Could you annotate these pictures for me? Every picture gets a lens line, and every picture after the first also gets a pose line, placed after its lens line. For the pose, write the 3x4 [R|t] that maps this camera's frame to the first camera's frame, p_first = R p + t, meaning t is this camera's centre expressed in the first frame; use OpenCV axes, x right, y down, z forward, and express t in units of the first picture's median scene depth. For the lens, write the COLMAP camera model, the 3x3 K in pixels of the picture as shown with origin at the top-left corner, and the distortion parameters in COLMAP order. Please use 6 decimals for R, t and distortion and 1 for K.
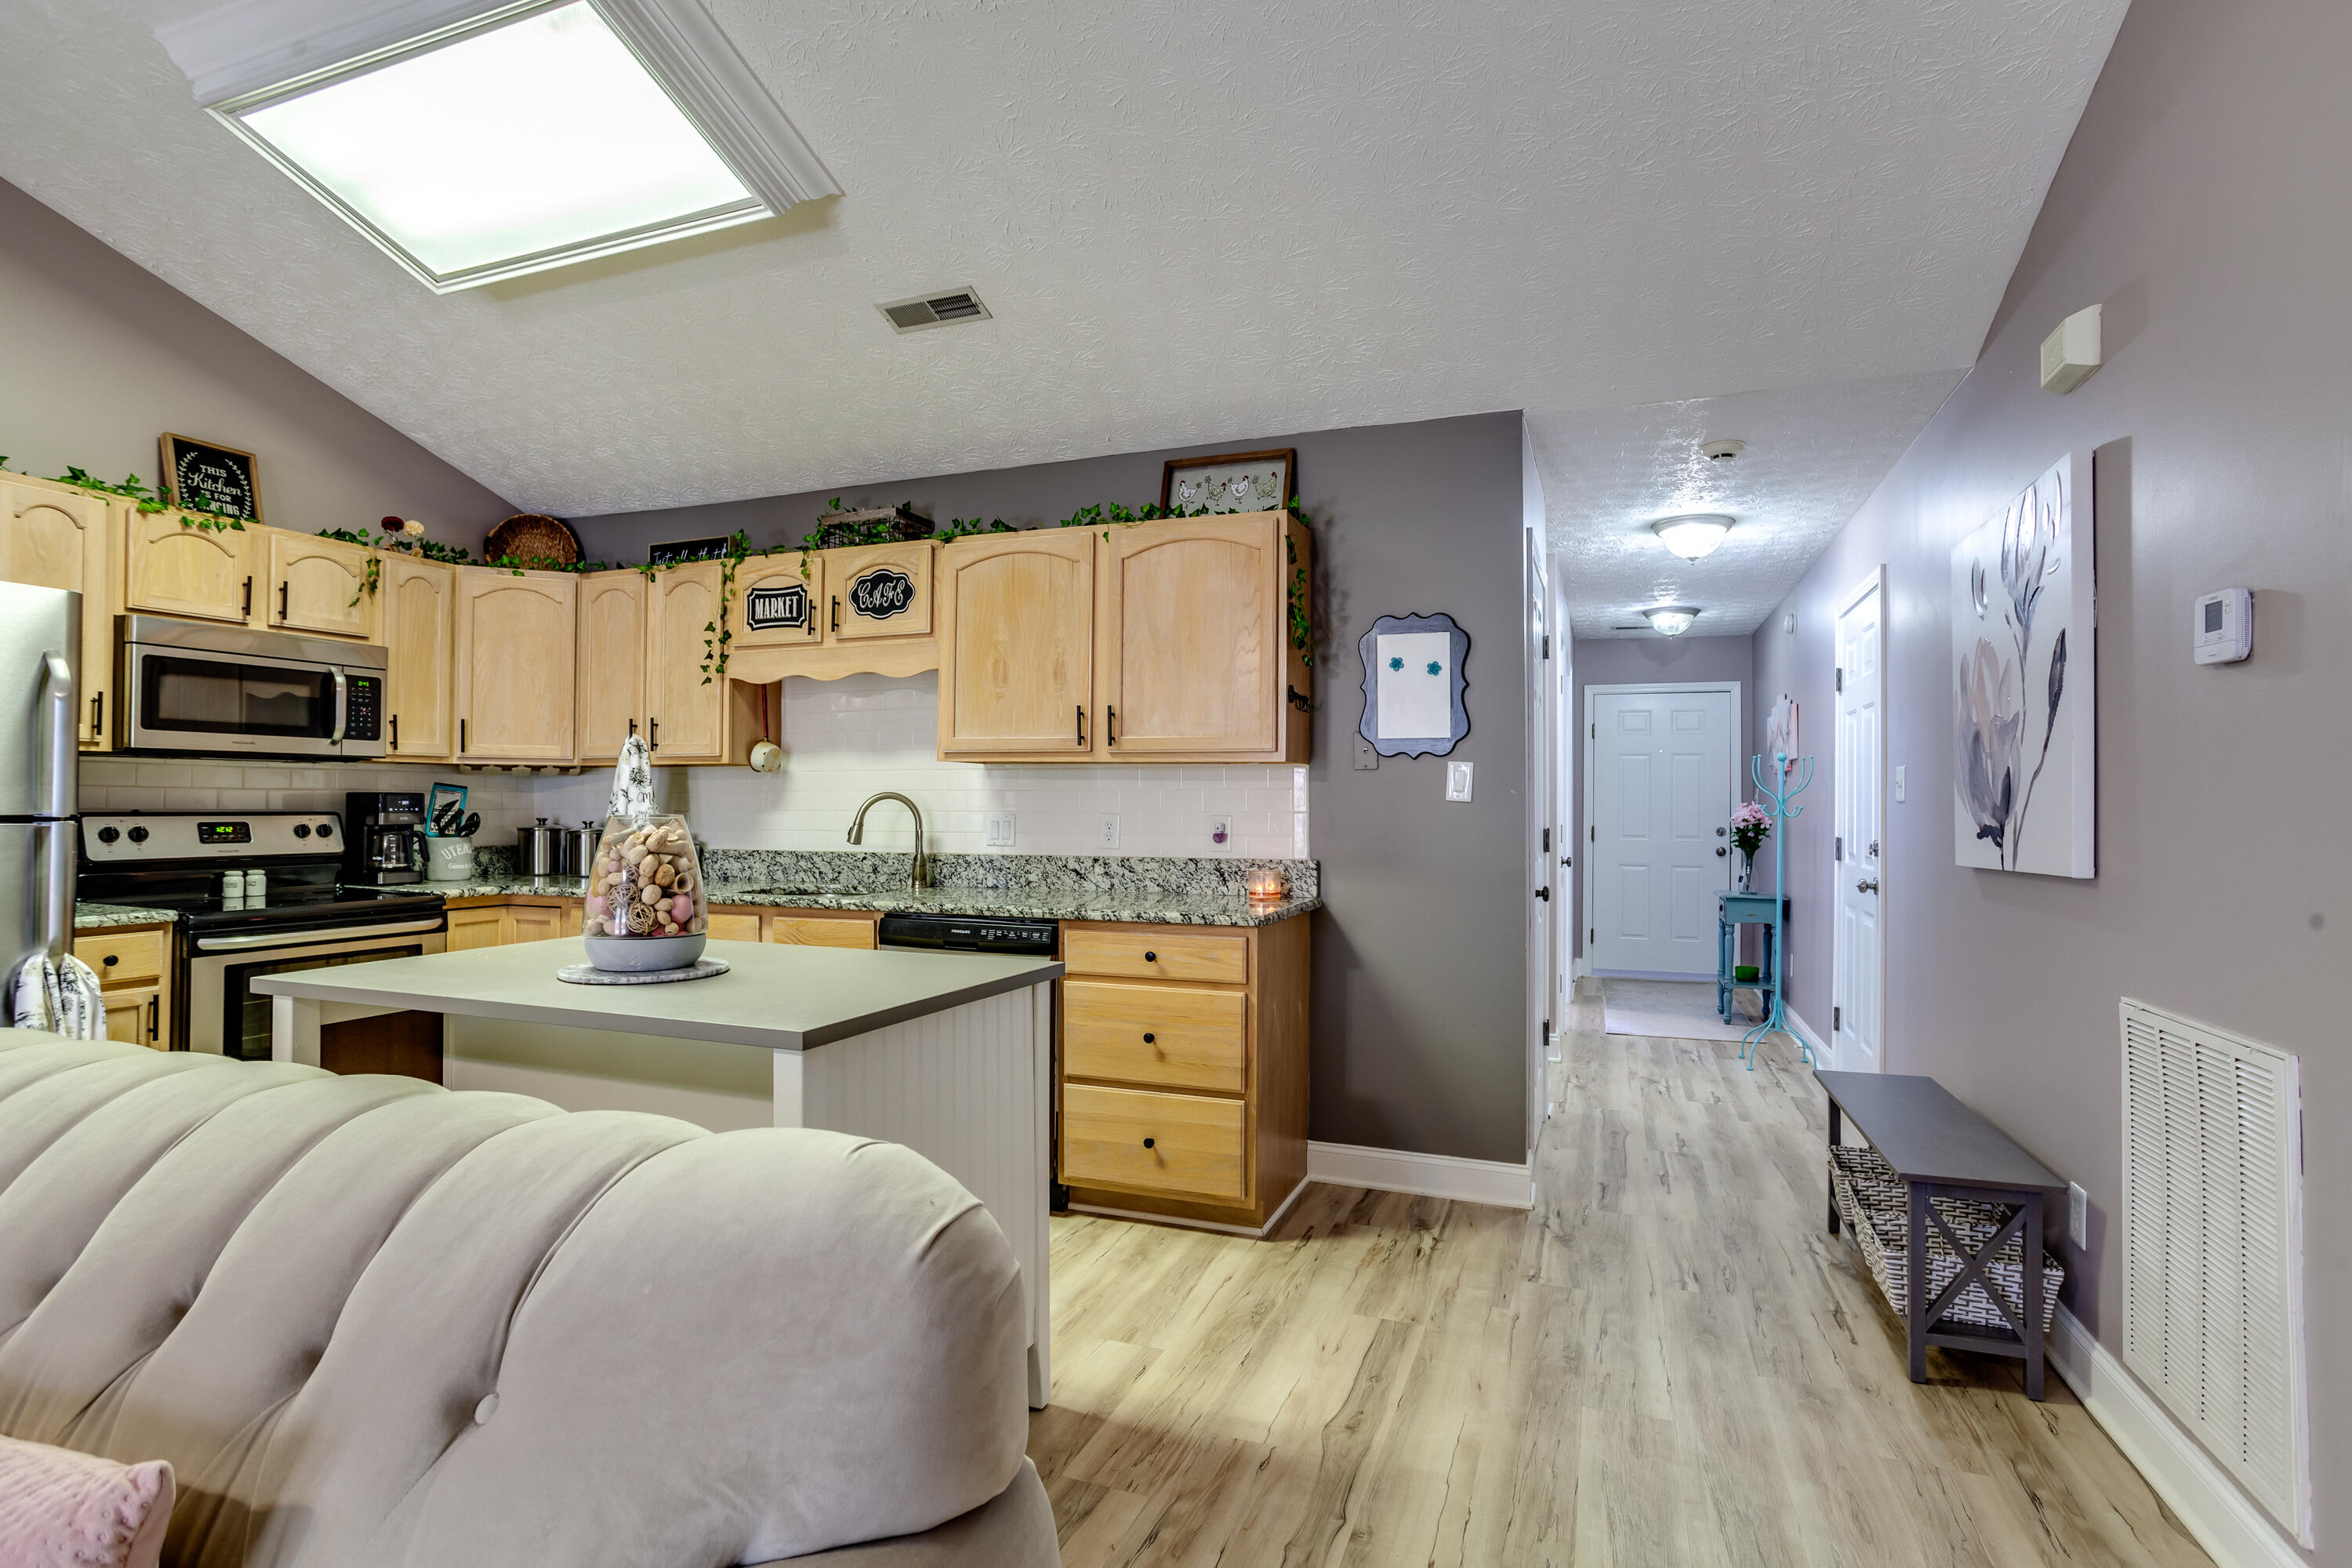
lens RADIAL K [[1159.6, 0, 1177.1], [0, 1159.6, 795.3], [0, 0, 1]] dist [-0.000202, 0.000818]
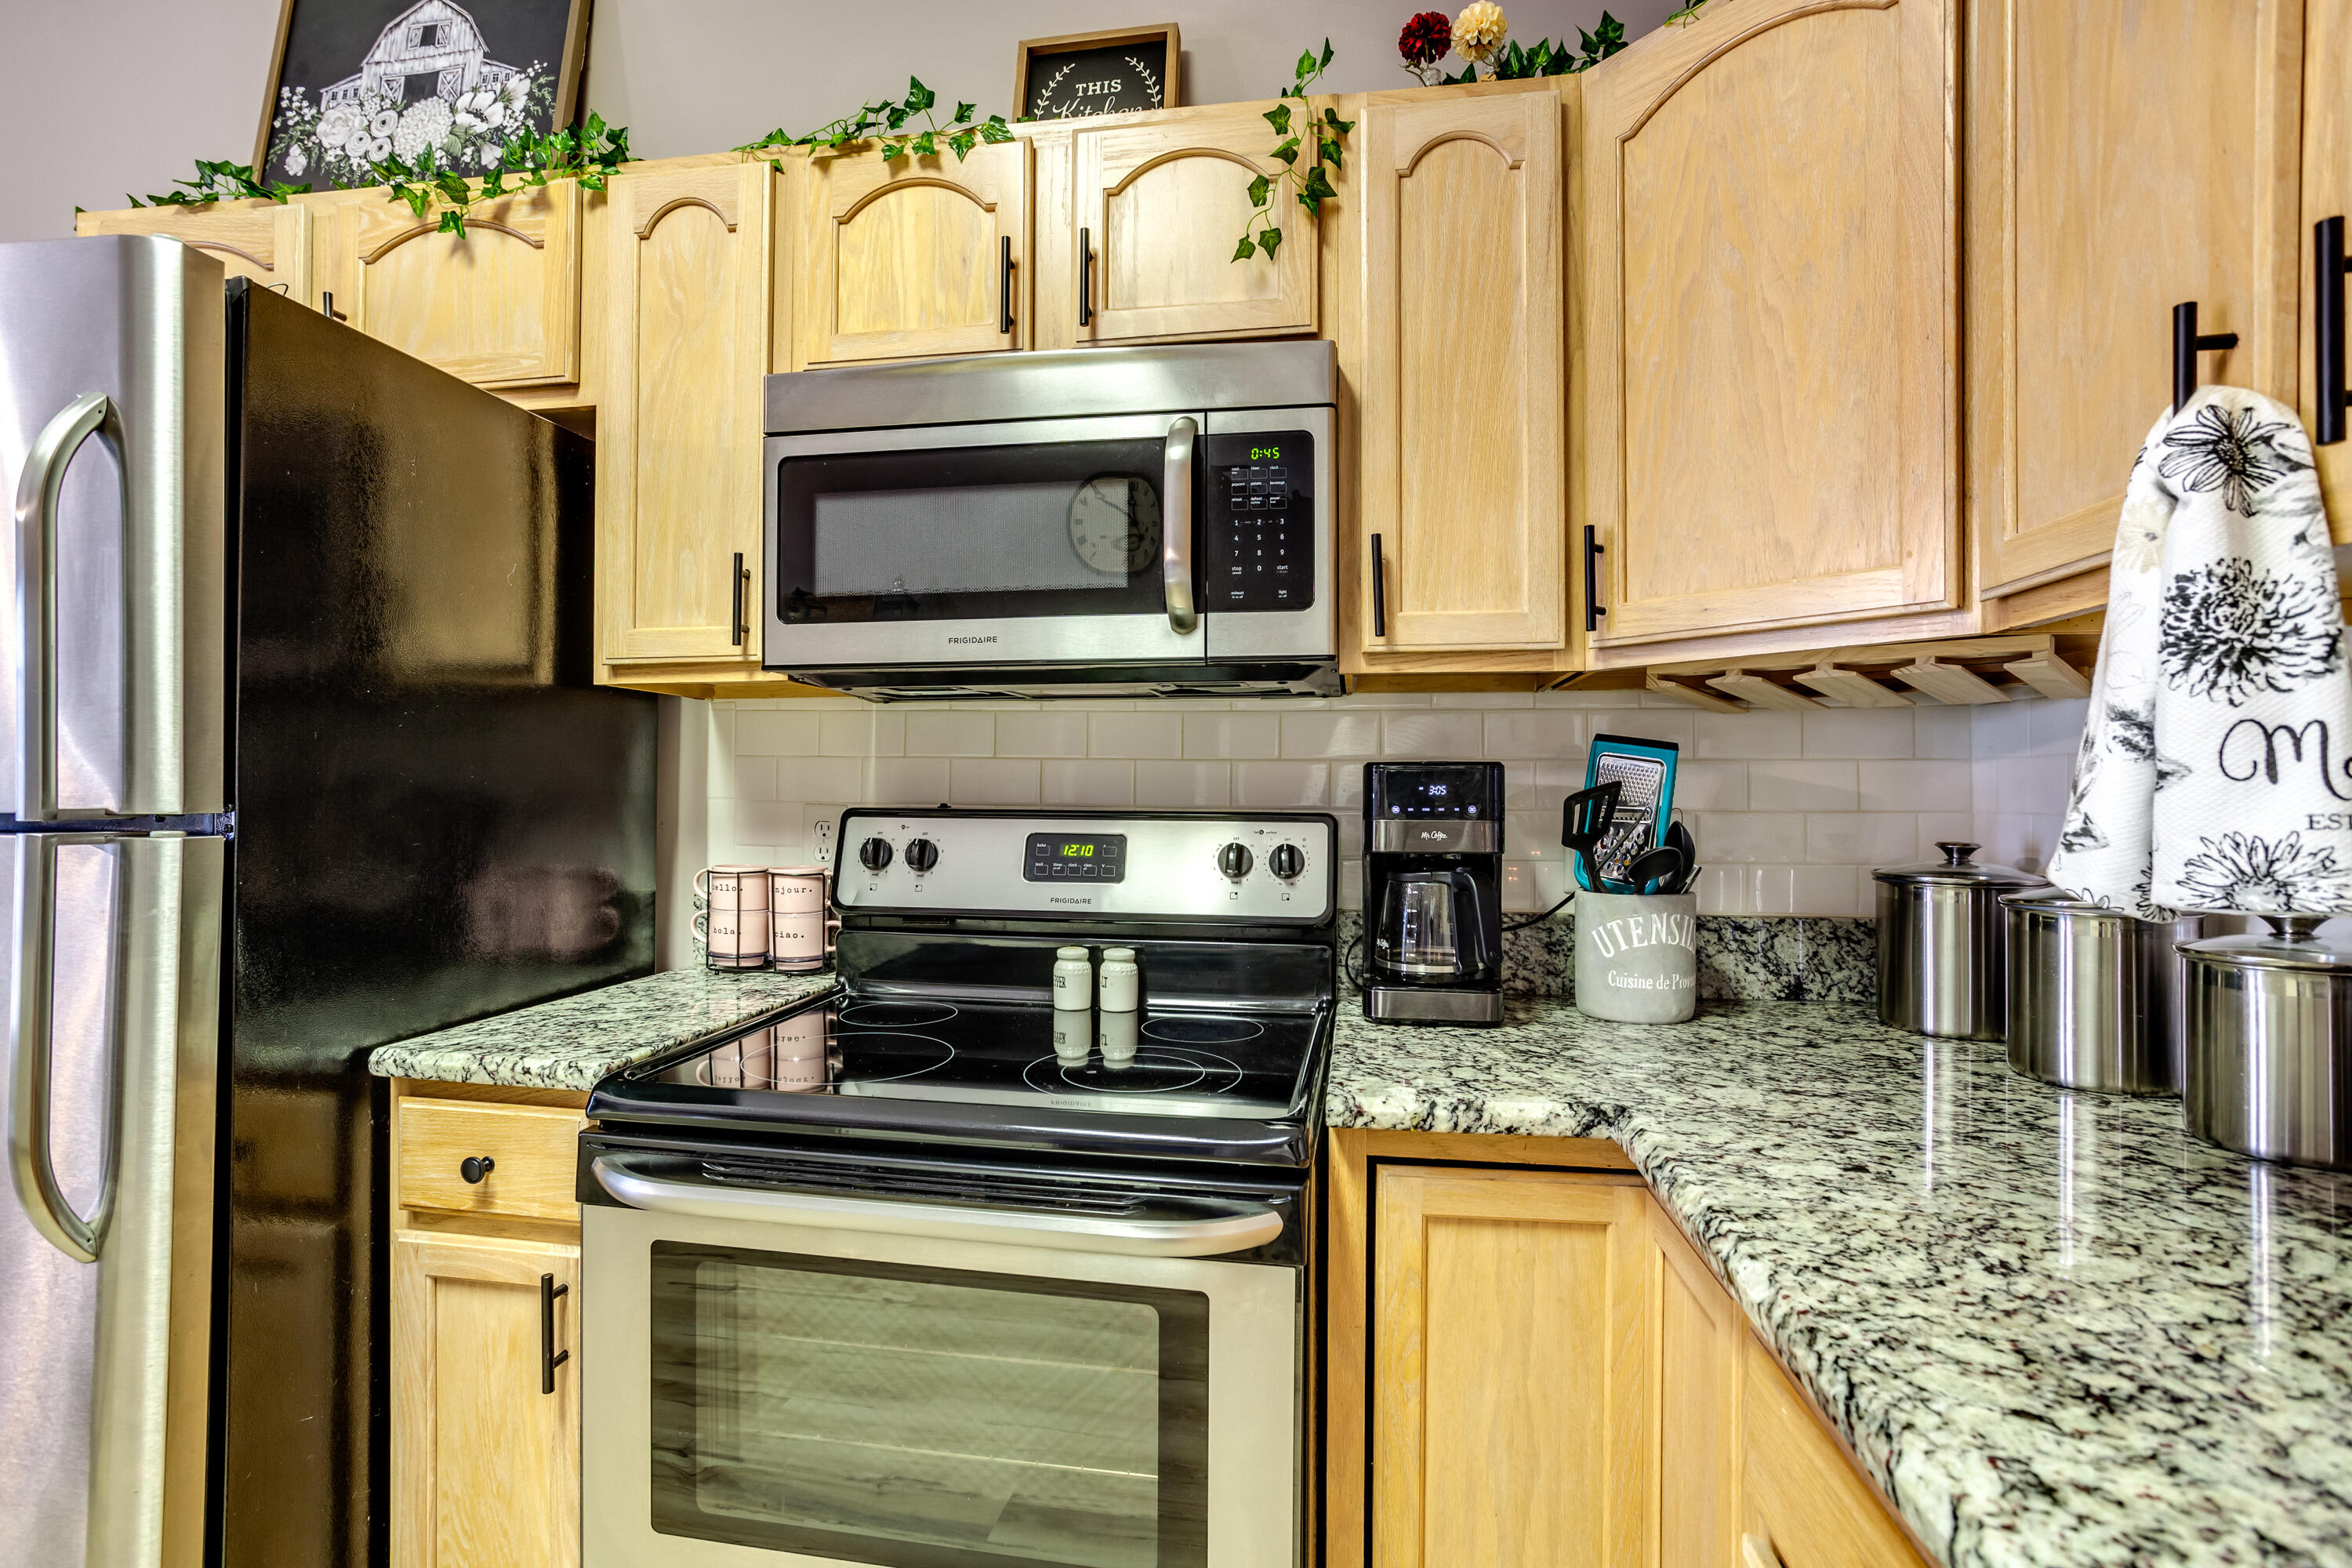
lens RADIAL K [[1118.0, 0, 1162.6], [0, 1118.0, 791.4], [0, 0, 1]] dist [-0.052990, 0.027097]
pose [[0.202226, -0.006073, -0.979320, -0.387034], [0.000311, 0.999981, -0.006137, 0.009167], [0.979339, 0.000936, 0.202224, 0.923854]]
